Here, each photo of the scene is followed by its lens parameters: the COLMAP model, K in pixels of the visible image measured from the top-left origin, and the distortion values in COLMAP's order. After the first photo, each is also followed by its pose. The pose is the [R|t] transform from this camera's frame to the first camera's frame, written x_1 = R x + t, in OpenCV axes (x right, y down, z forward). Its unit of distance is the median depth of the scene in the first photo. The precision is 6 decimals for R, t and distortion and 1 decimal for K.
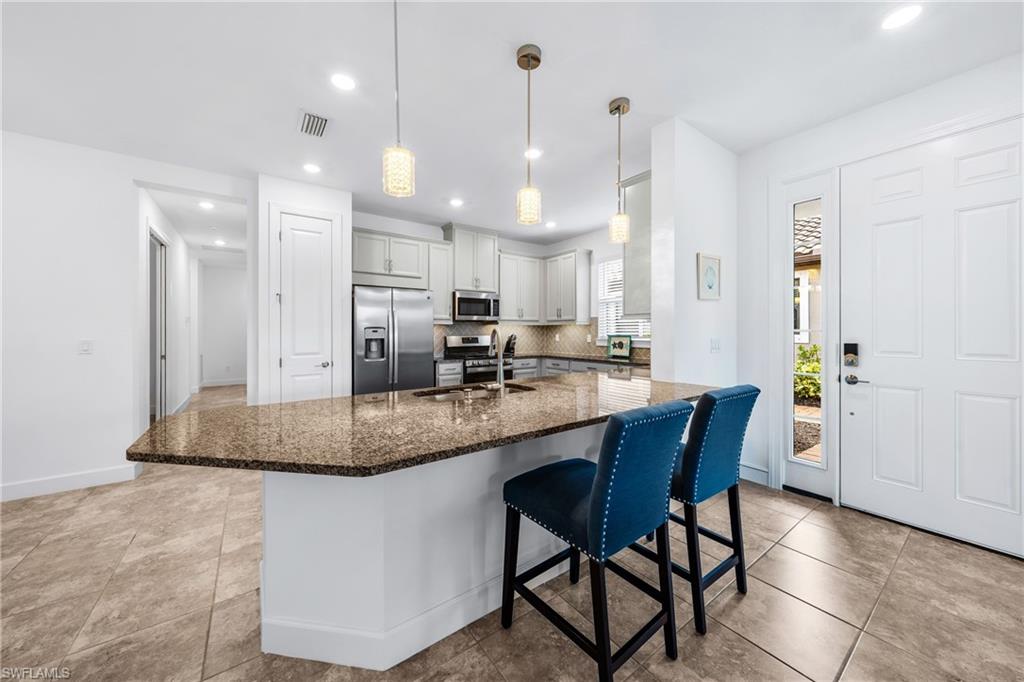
lens RADIAL K [[353.7, 0, 509.5], [0, 353.7, 334.7], [0, 0, 1]] dist [-0.005335, -0.000402]
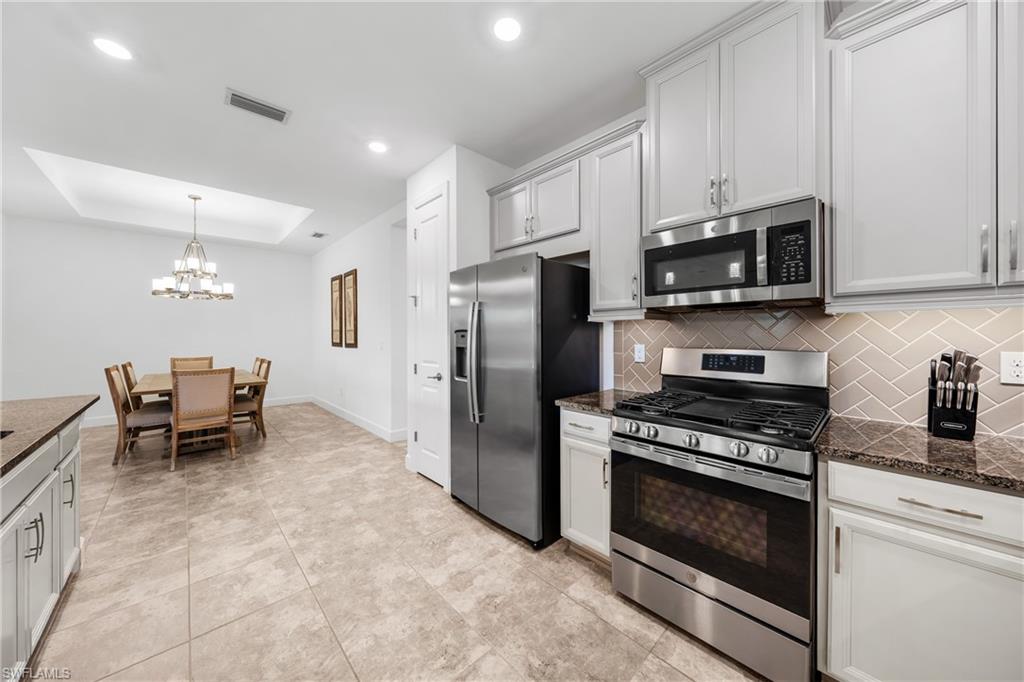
lens RADIAL K [[353.7, 0, 515.7], [0, 353.7, 333.0], [0, 0, 1]] dist [-0.005335, -0.000402]
pose [[0.132465, 0.004241, -0.991179, 0.224174], [-0.007387, 0.999967, 0.003291, -0.014525], [0.991160, 0.006886, 0.132492, 0.808425]]
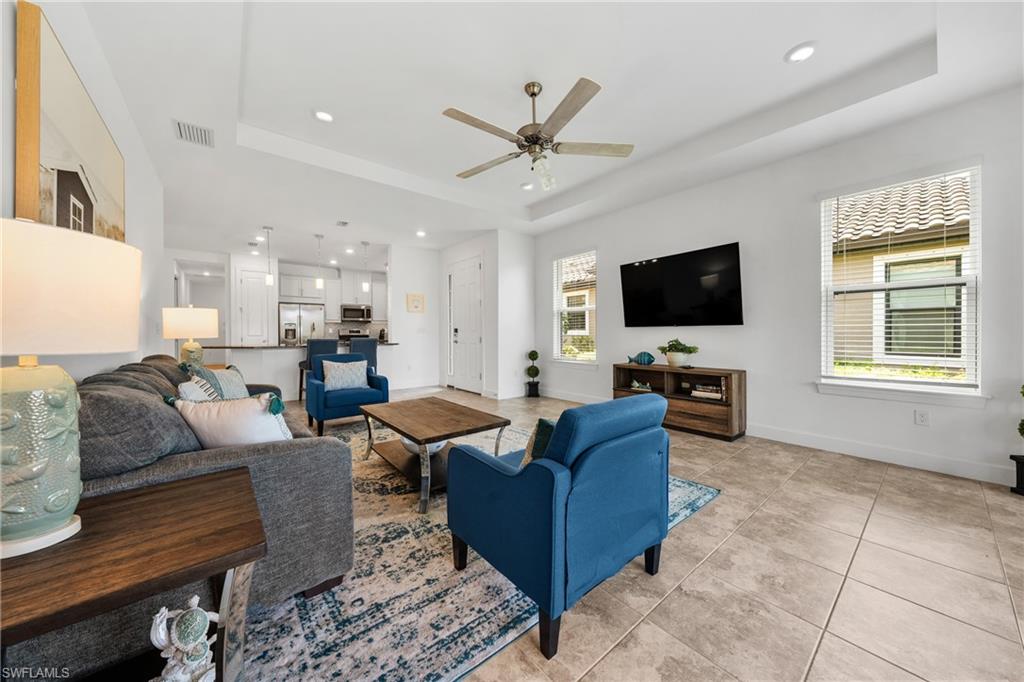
lens RADIAL K [[353.7, 0, 516.3], [0, 353.7, 334.8], [0, 0, 1]] dist [-0.005335, -0.000402]
pose [[0.997726, -0.001709, 0.067377, 0.636140], [0.001971, 0.999991, -0.003815, 0.043576], [-0.067370, 0.003939, 0.997720, -0.913849]]
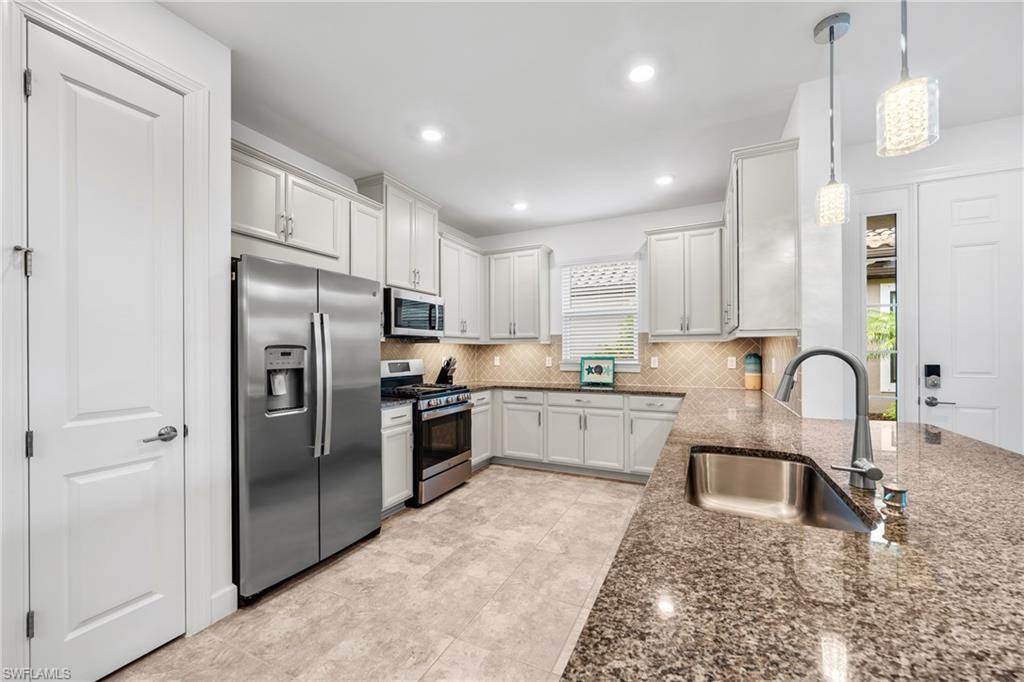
lens RADIAL K [[396.4, 0, 519.0], [0, 396.4, 350.8], [0, 0, 1]] dist [-0.006933, 0.000361]
pose [[0.875173, 0.000283, 0.483809, -0.291479], [0.005842, 0.999921, -0.011153, -0.004543], [-0.483774, 0.012587, 0.875102, 0.299213]]
